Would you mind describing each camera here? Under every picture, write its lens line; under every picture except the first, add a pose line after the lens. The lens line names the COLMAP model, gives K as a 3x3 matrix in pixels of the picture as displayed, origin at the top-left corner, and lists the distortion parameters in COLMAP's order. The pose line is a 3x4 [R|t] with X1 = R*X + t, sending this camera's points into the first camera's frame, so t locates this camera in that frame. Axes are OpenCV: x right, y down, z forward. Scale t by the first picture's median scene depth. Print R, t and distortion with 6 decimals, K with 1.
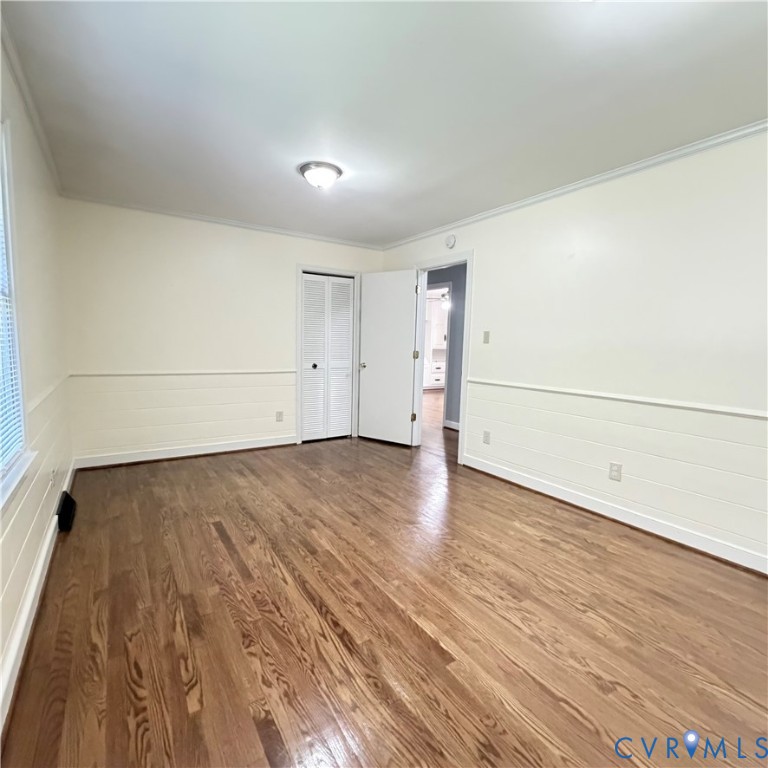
lens RADIAL K [[407.4, 0, 382.2], [0, 407.4, 384.2], [0, 0, 1]] dist [0.001381, -0.001927]
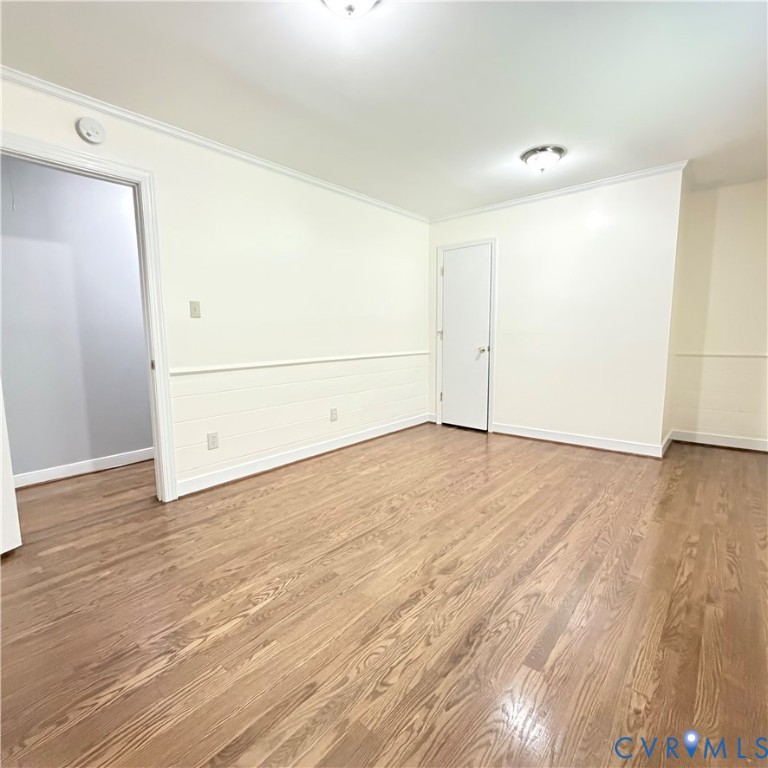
lens RADIAL K [[407.4, 0, 382.2], [0, 407.4, 384.2], [0, 0, 1]] dist [0.001381, -0.001927]
pose [[-0.276955, -0.140543, 0.950549, -0.827242], [0.104798, 0.978926, 0.175273, -0.114945], [-0.955151, 0.148158, -0.256390, 1.322871]]
